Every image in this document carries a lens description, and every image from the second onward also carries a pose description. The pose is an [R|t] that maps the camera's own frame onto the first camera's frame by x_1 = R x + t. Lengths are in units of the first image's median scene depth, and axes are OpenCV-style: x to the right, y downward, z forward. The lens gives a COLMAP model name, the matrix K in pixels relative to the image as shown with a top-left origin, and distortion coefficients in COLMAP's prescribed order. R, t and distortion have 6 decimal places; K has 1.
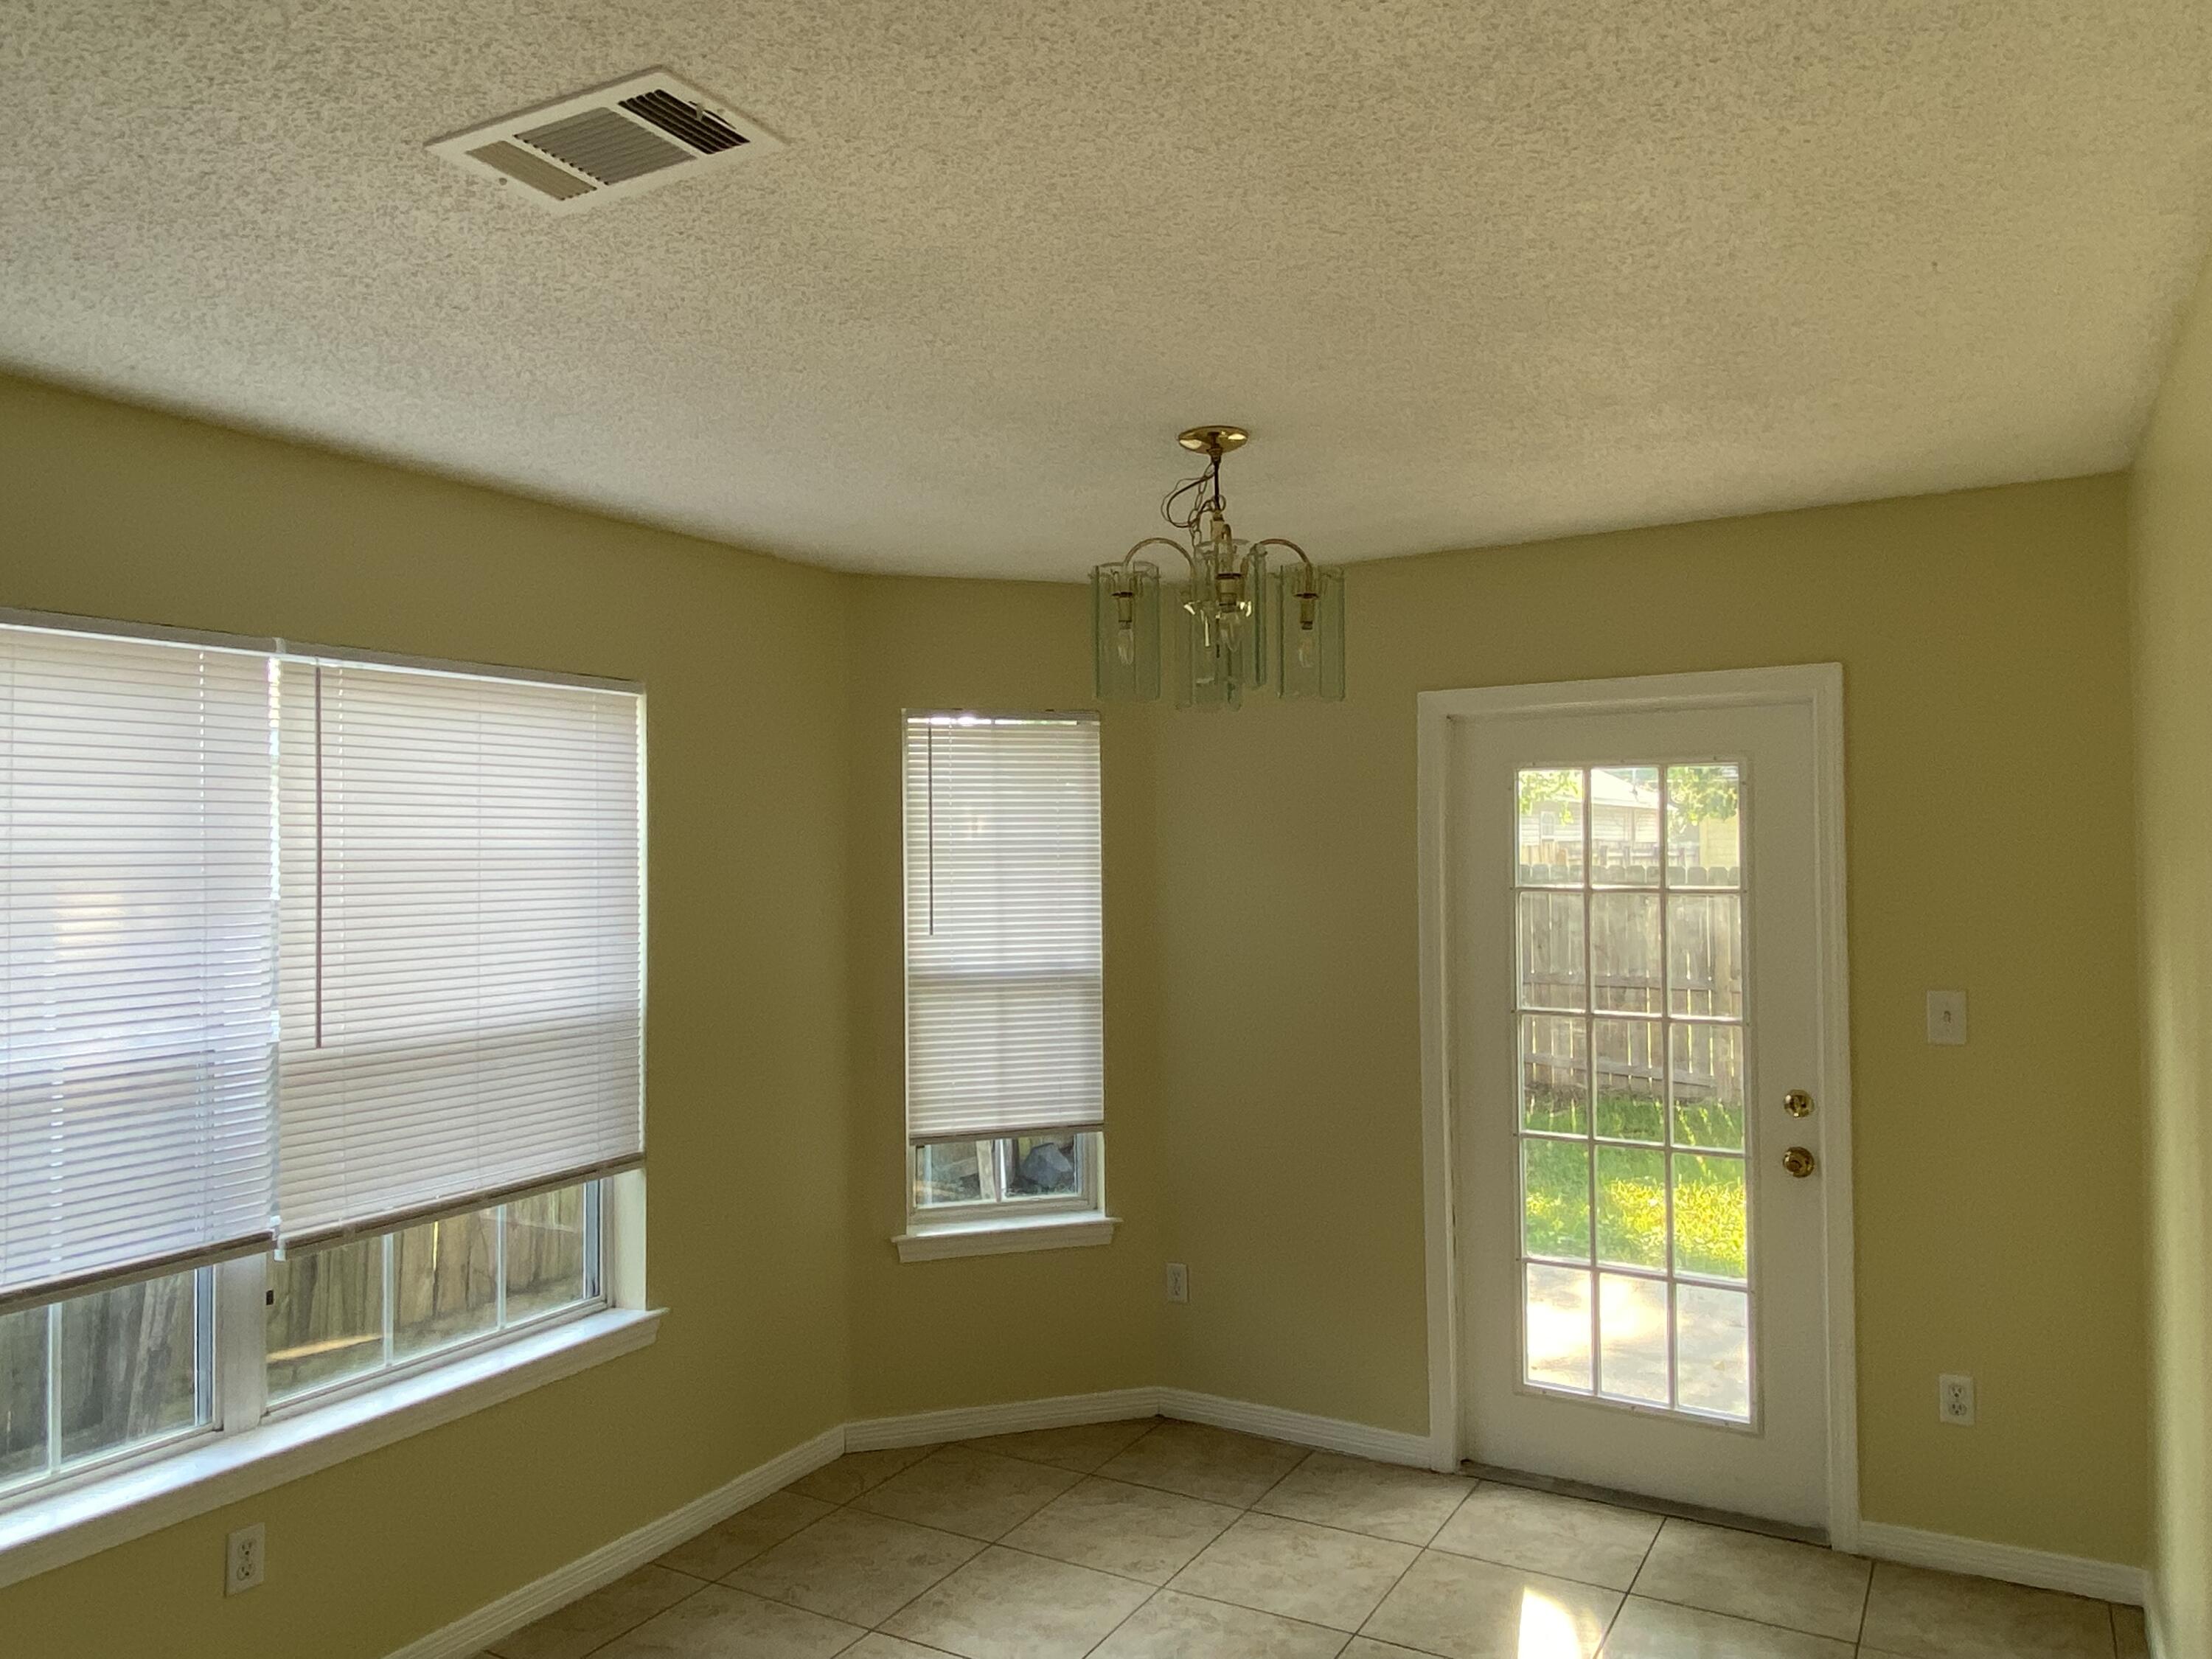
lens RADIAL K [[1553.7, 0, 1106.0], [0, 1553.7, 829.5], [0, 0, 1]] dist [0.030975, -0.002787]
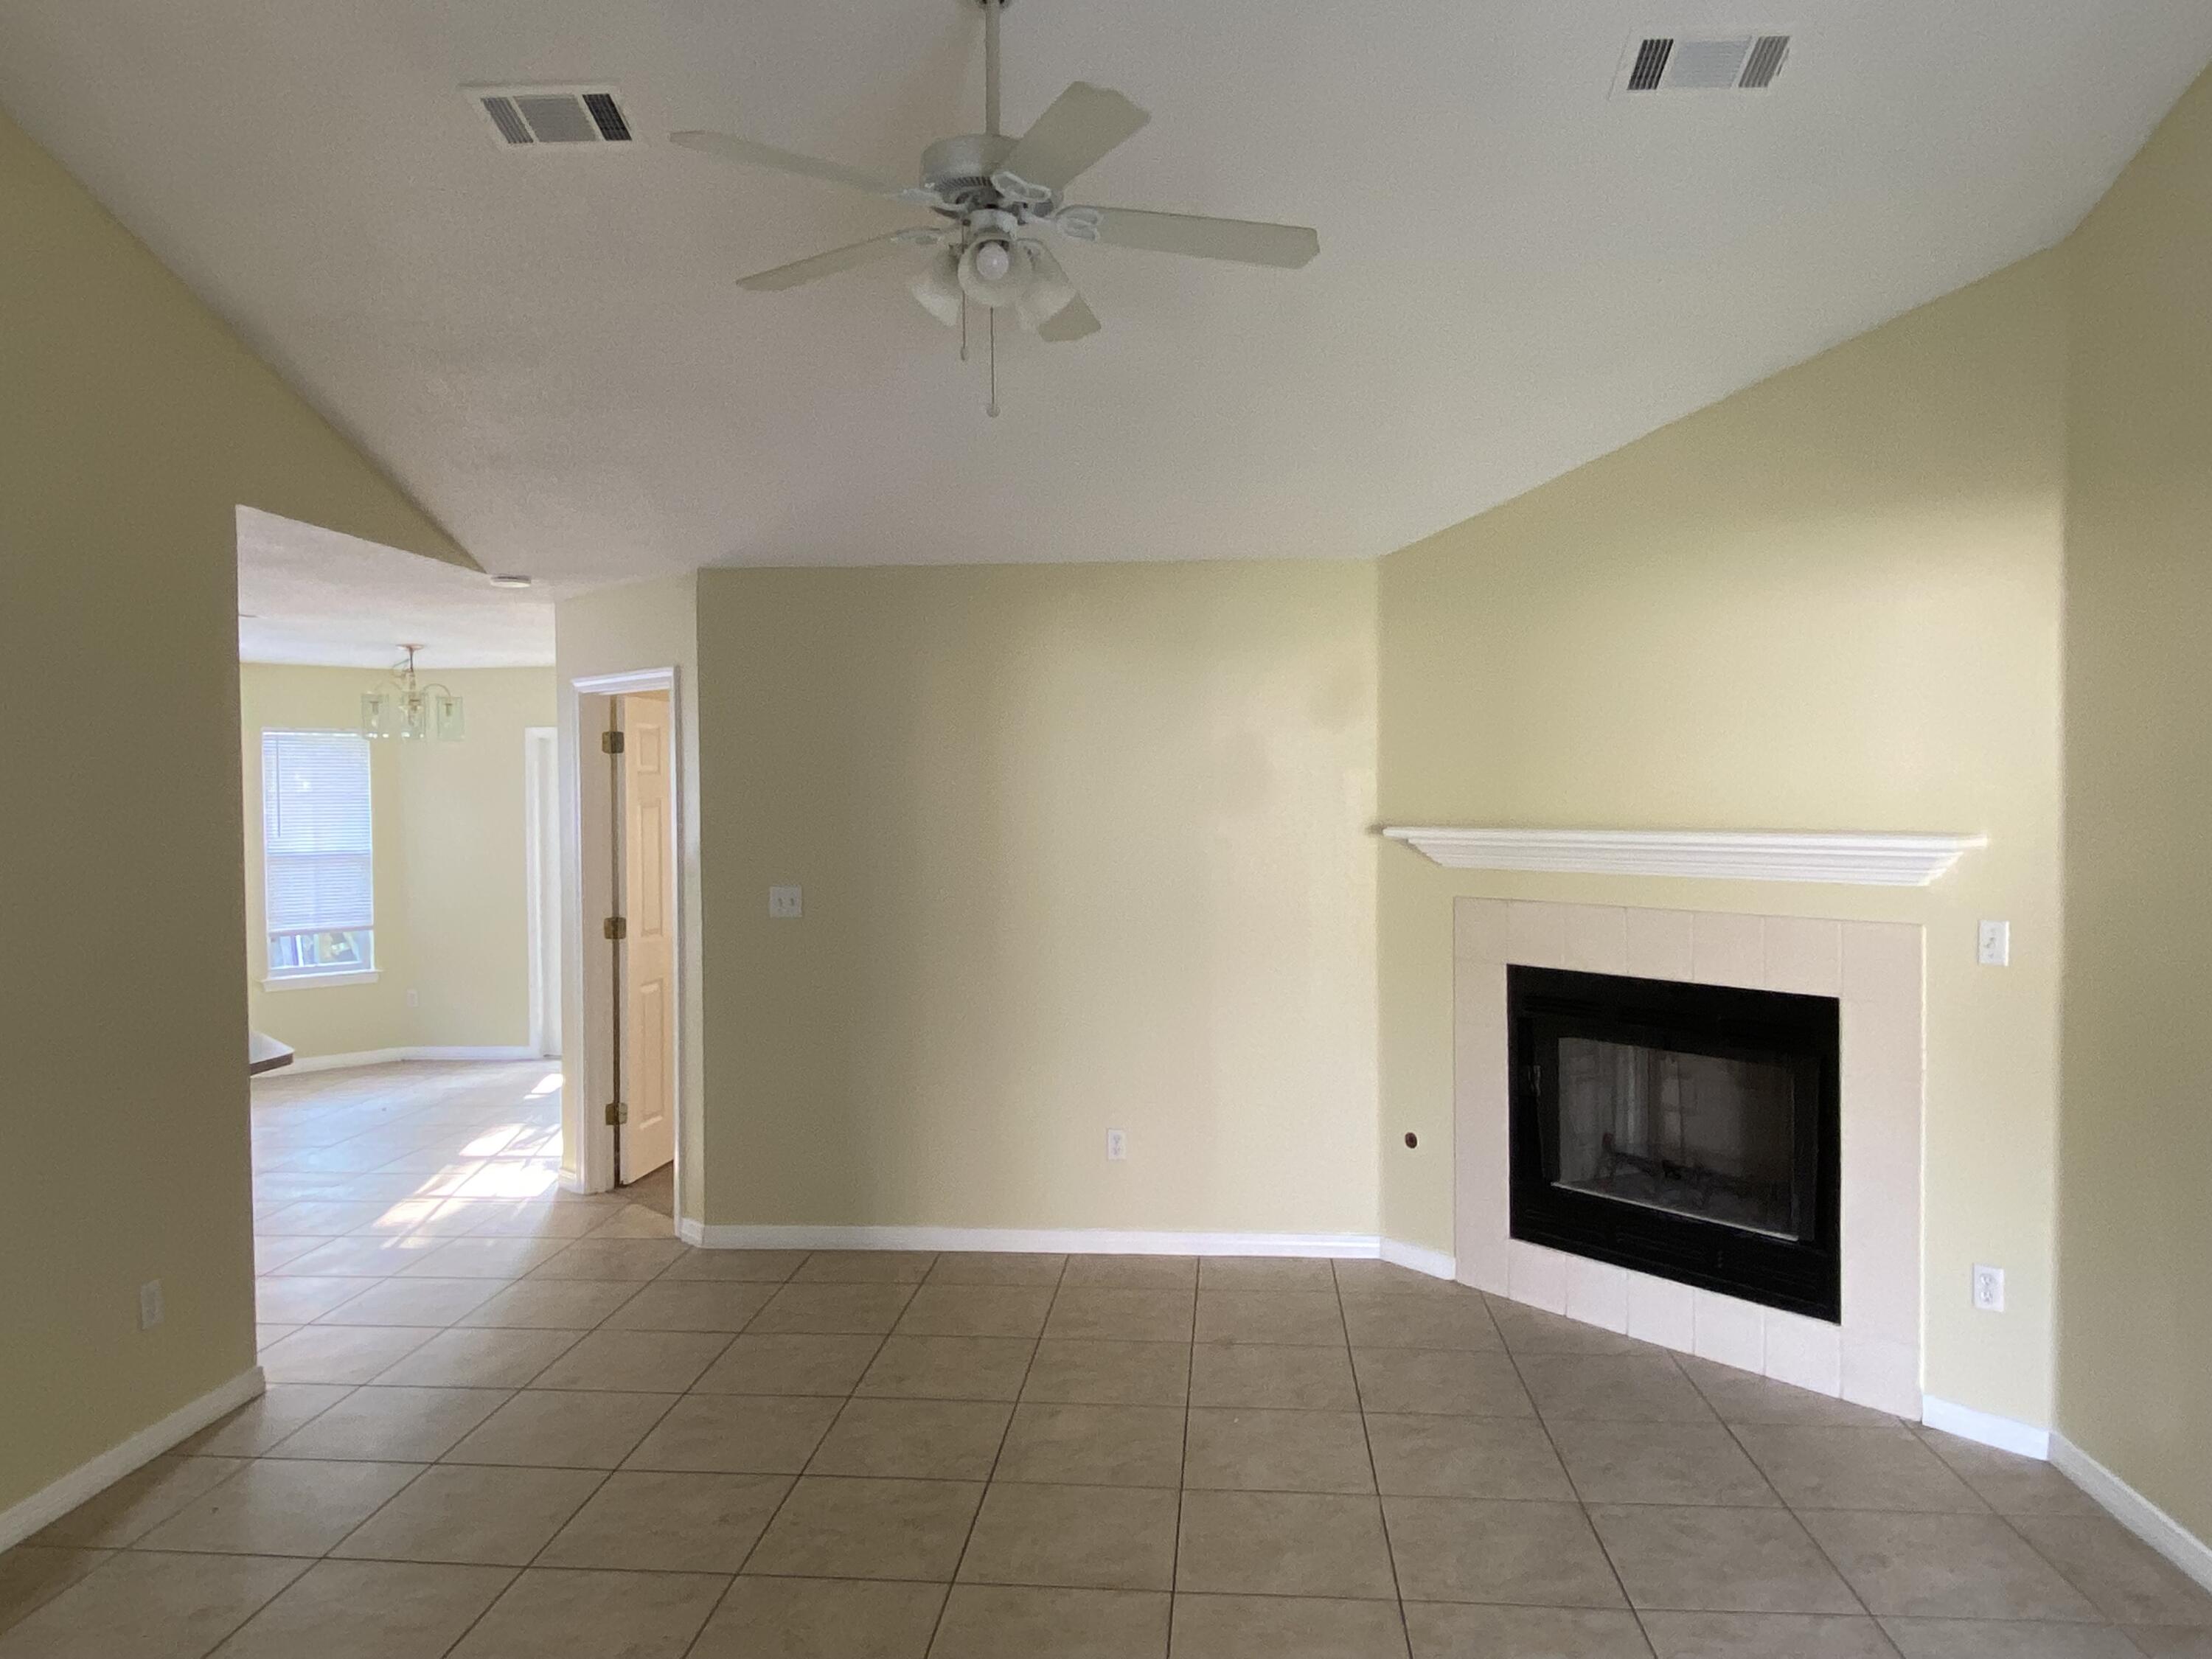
lens RADIAL K [[1553.7, 0, 1106.0], [0, 1553.7, 829.5], [0, 0, 1]] dist [0.030975, -0.002787]
pose [[0.912547, -0.004299, 0.408950, 0.037285], [-0.002766, 0.999857, 0.016682, 0.019574], [-0.408963, -0.016355, 0.912405, -1.351895]]
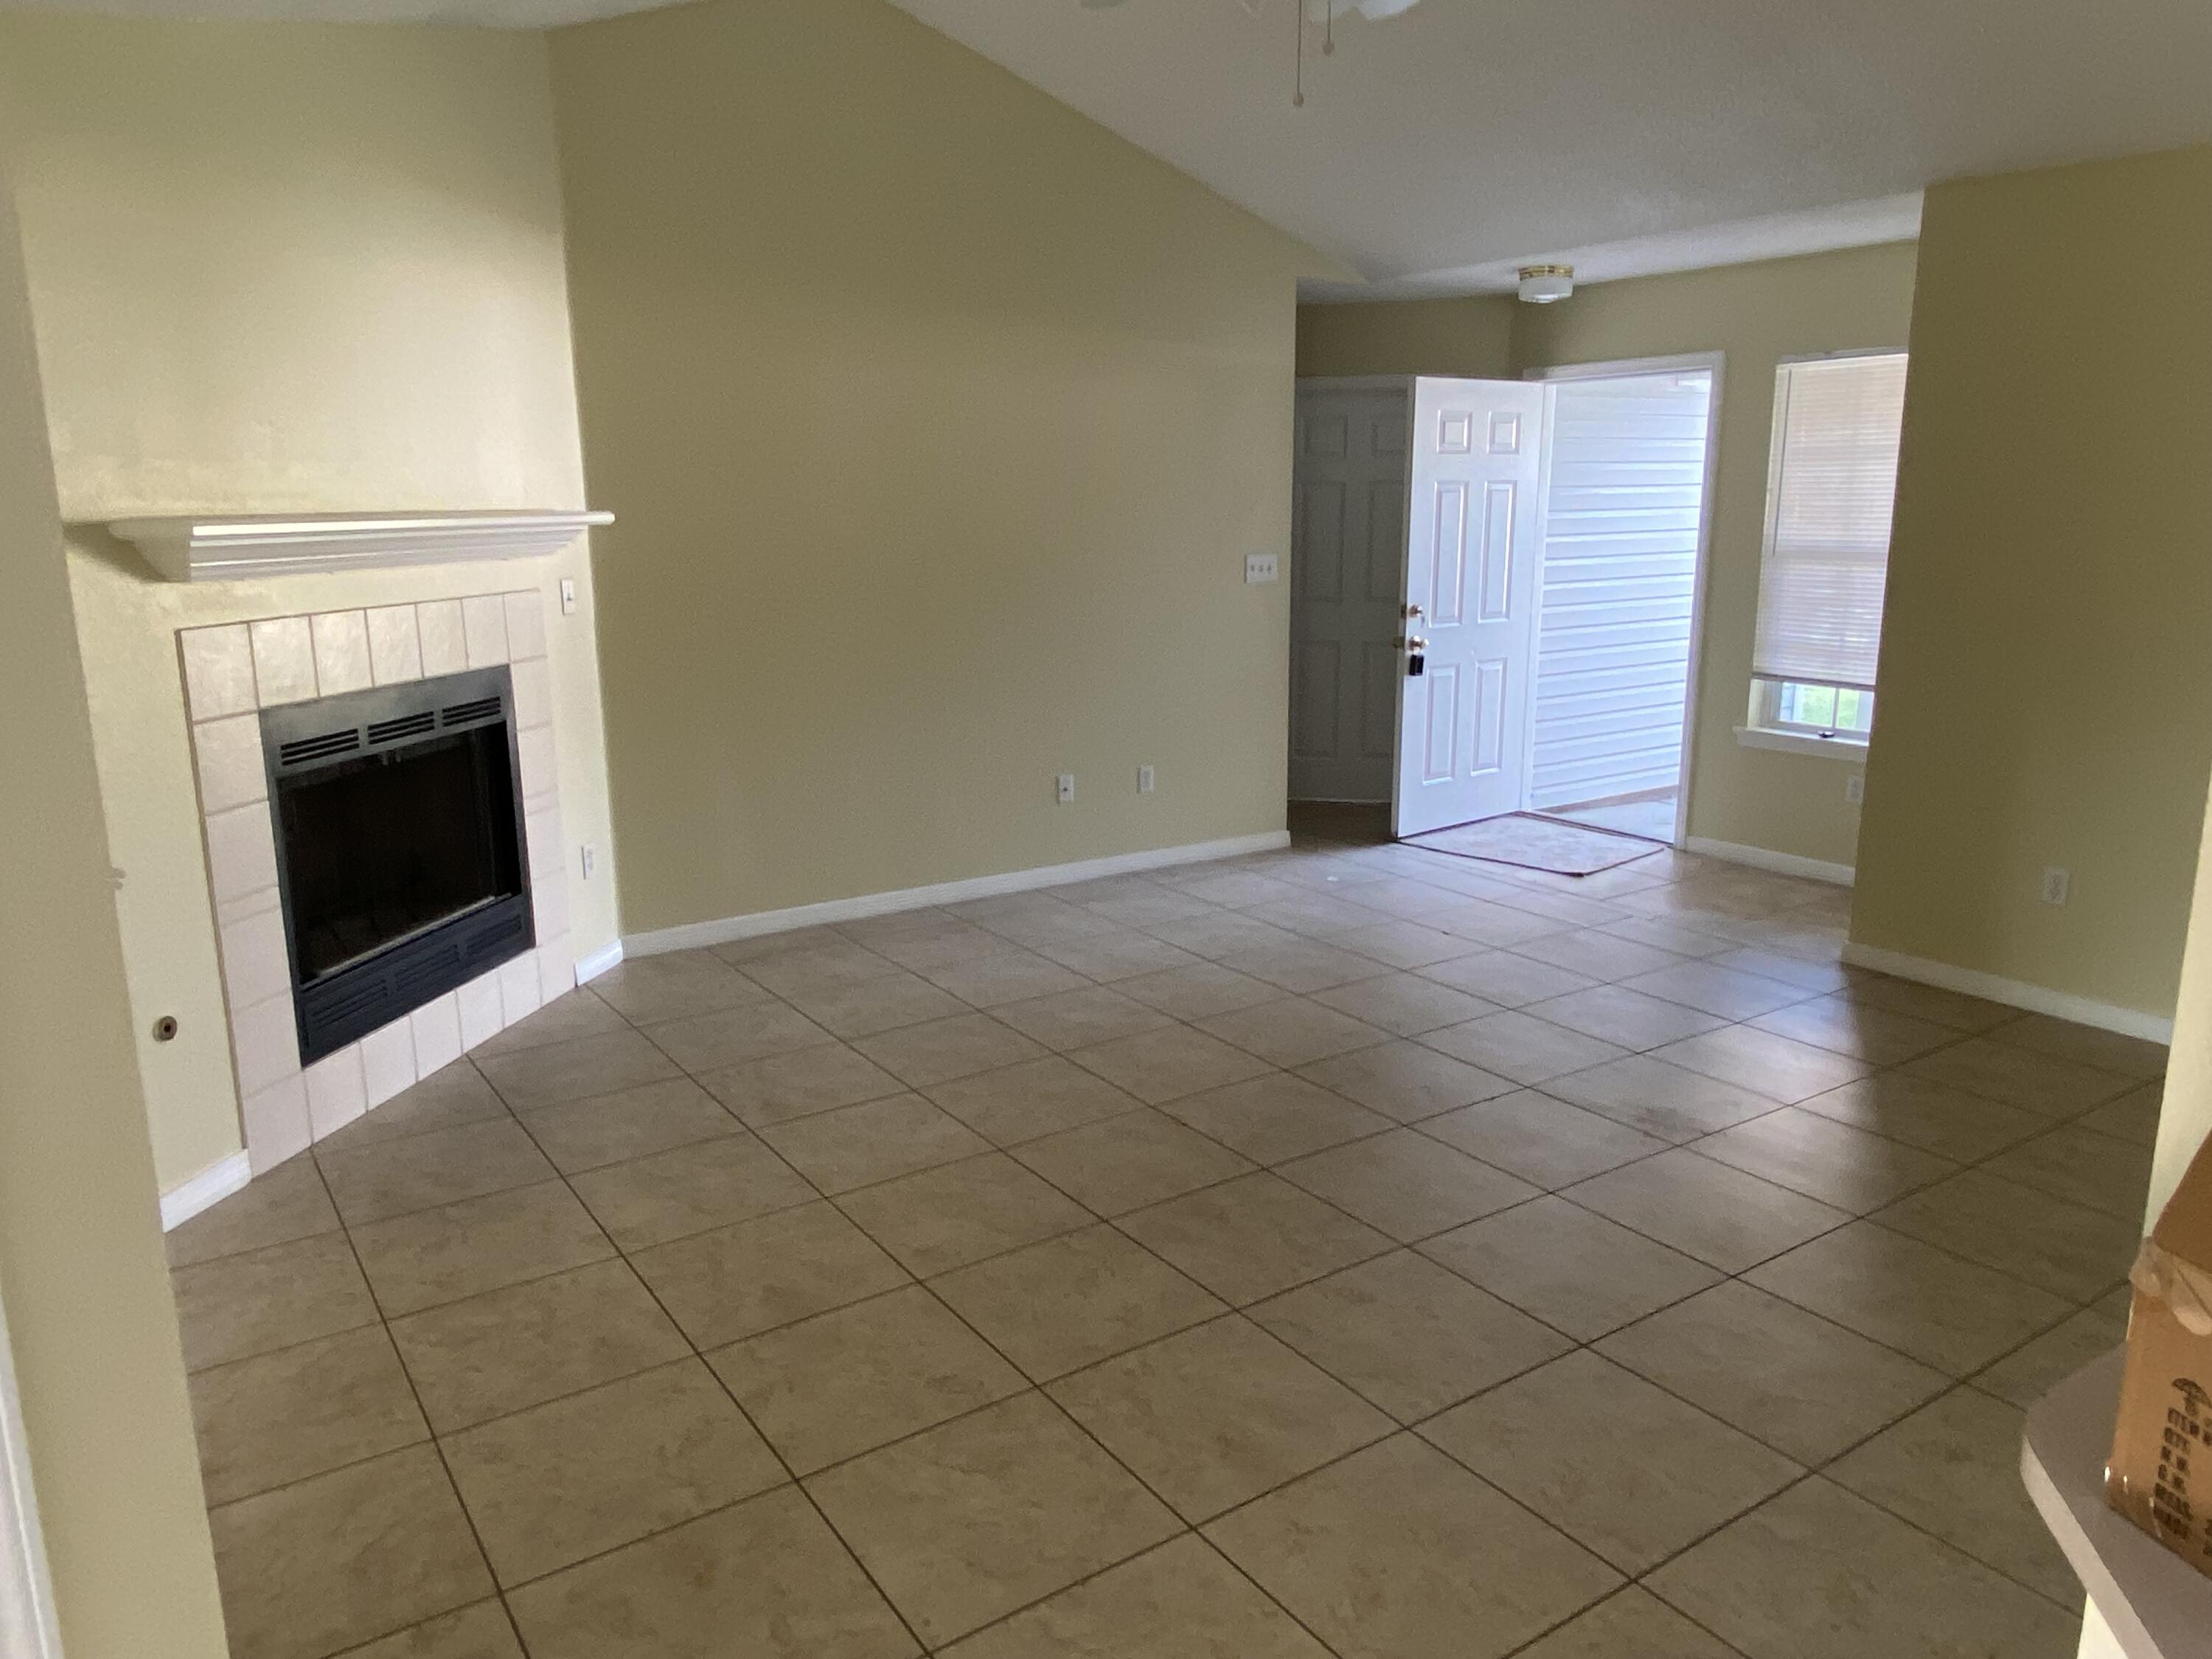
lens RADIAL K [[1553.7, 0, 1106.0], [0, 1553.7, 829.5], [0, 0, 1]] dist [0.030975, -0.002787]
pose [[-0.906572, -0.075051, 0.415325, -0.021211], [0.013265, 0.978509, 0.205778, 0.041791], [-0.421843, 0.192062, -0.886093, 1.797226]]
